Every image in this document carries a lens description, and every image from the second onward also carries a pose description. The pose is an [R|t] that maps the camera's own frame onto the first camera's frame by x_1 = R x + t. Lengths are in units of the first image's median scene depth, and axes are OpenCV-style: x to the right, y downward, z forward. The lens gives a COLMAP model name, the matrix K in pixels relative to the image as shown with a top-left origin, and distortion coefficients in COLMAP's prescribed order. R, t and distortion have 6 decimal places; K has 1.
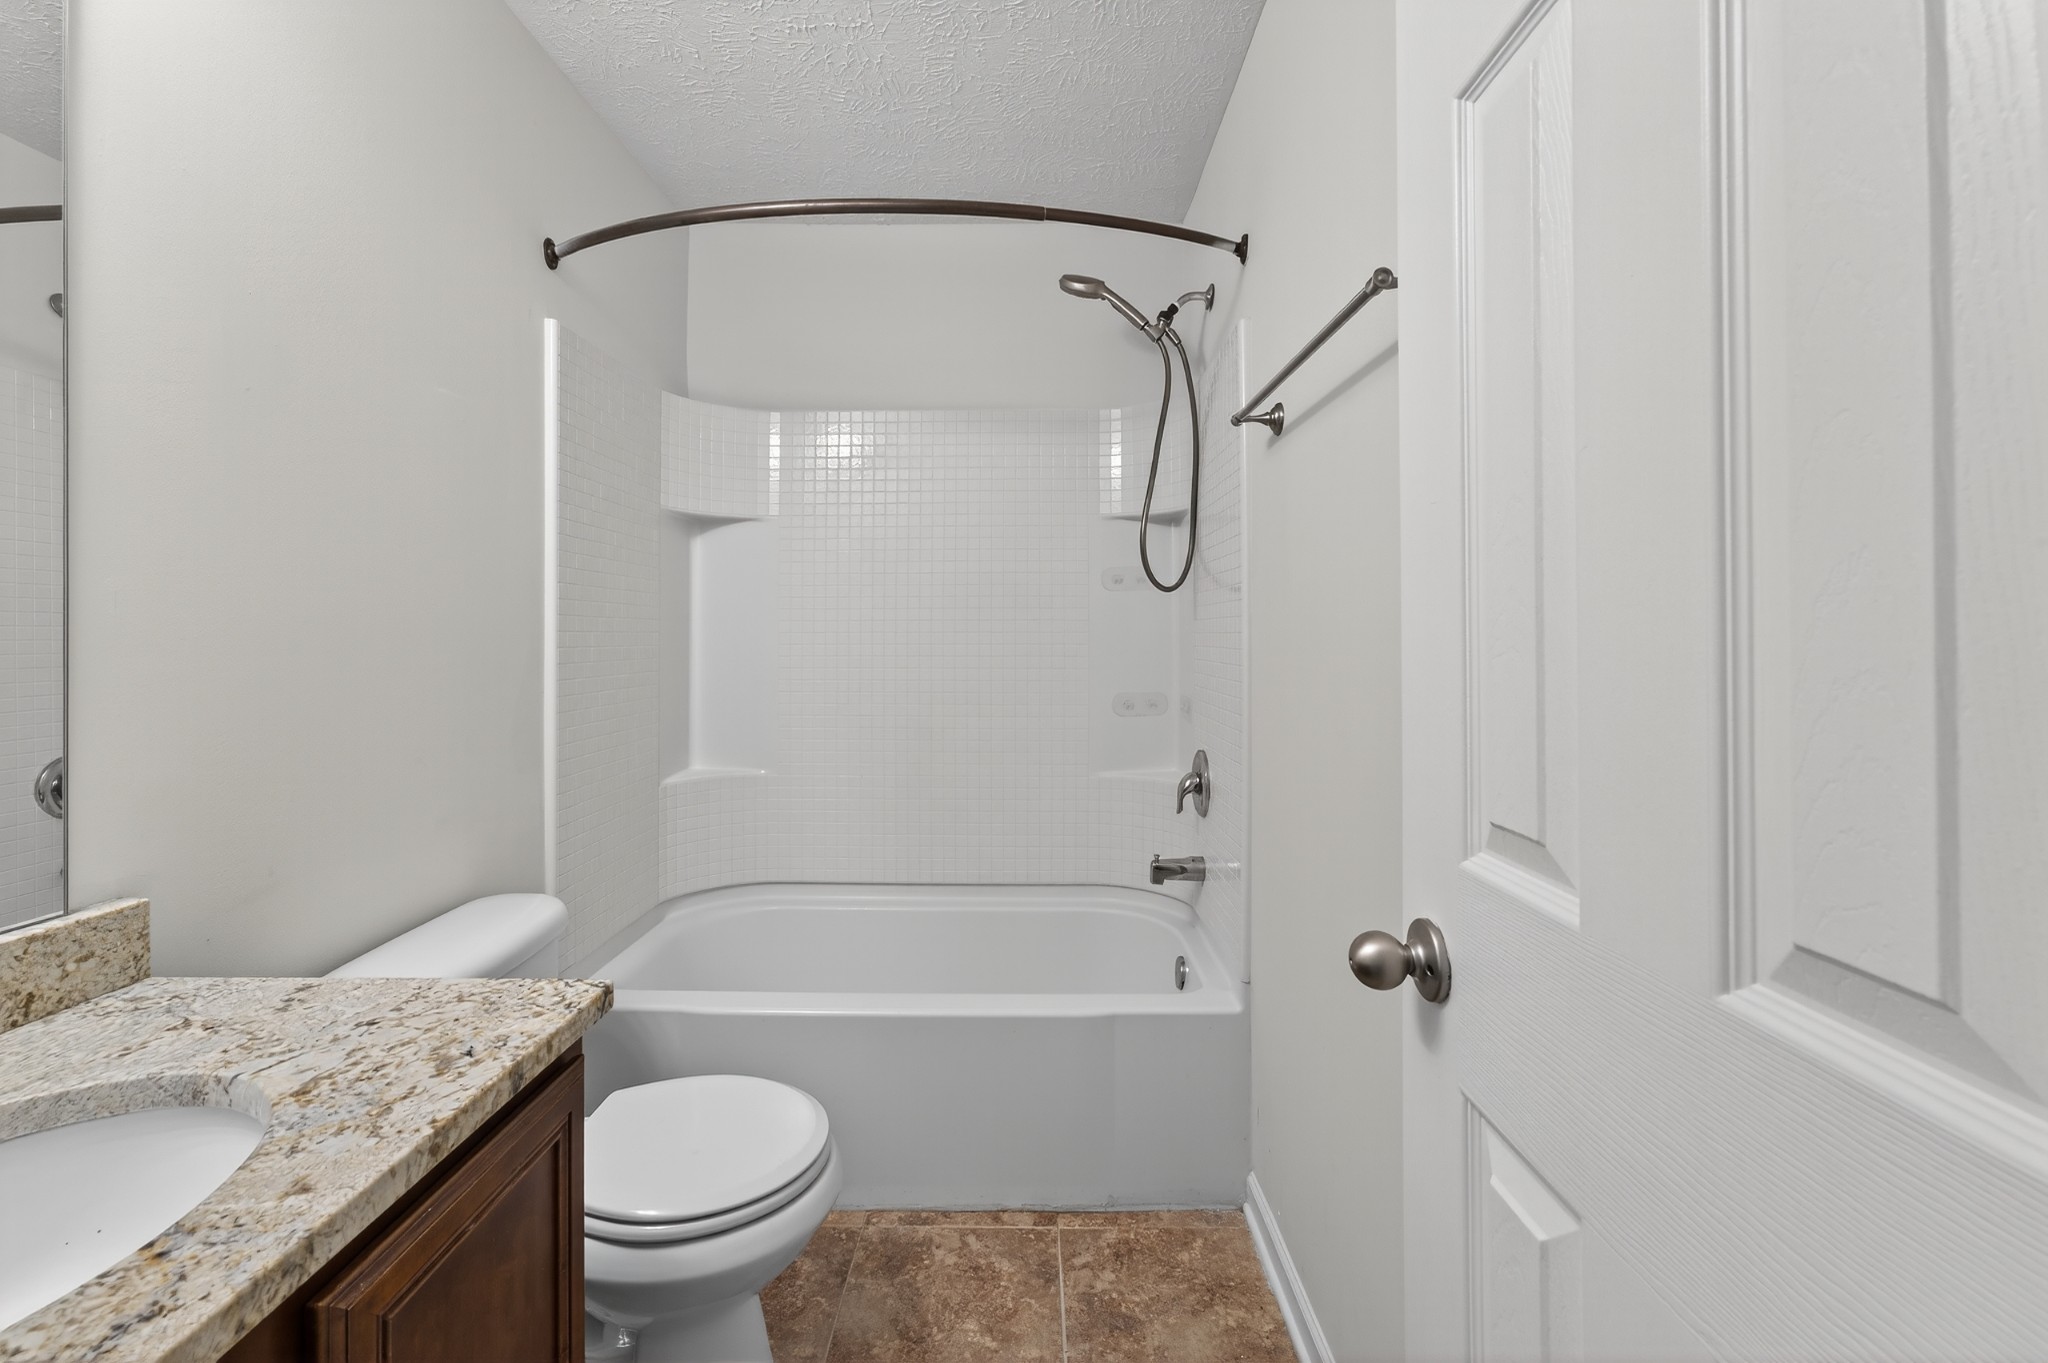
lens RADIAL K [[871.9, 0, 1024.9], [0, 871.9, 634.6], [0, 0, 1]] dist [0.000437, 0.000291]
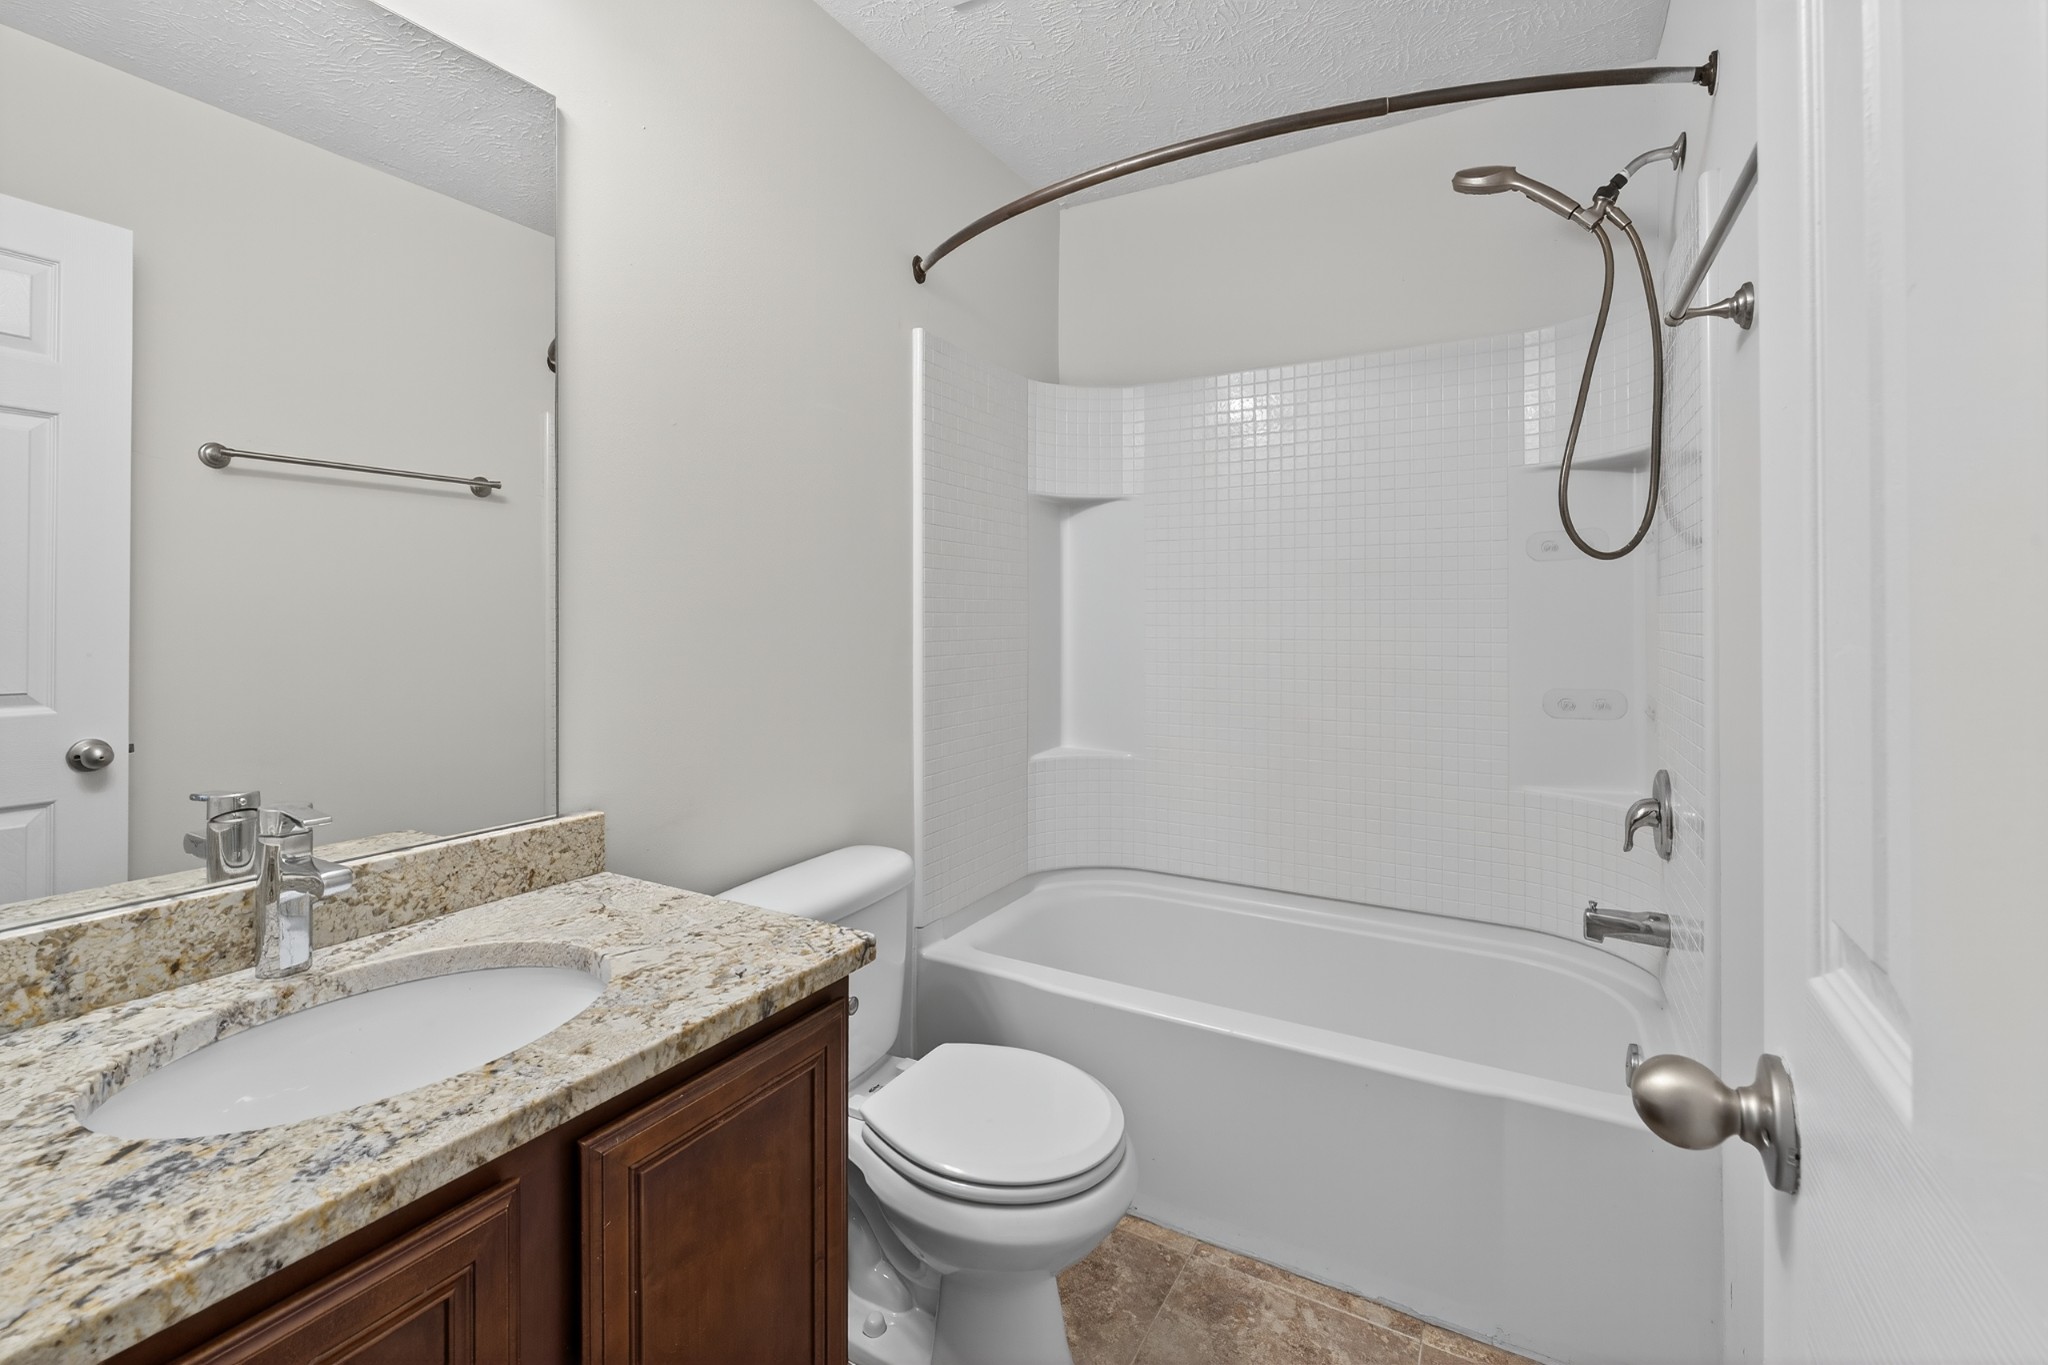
lens RADIAL K [[918.1, 0, 973.6], [0, 918.1, 605.5], [0, 0, 1]] dist [-0.006361, 0.000013]
pose [[0.858436, -0.006666, -0.512877, 0.229193], [0.002422, 0.999957, -0.008944, -0.001506], [0.512914, 0.006436, 0.858416, 0.090266]]
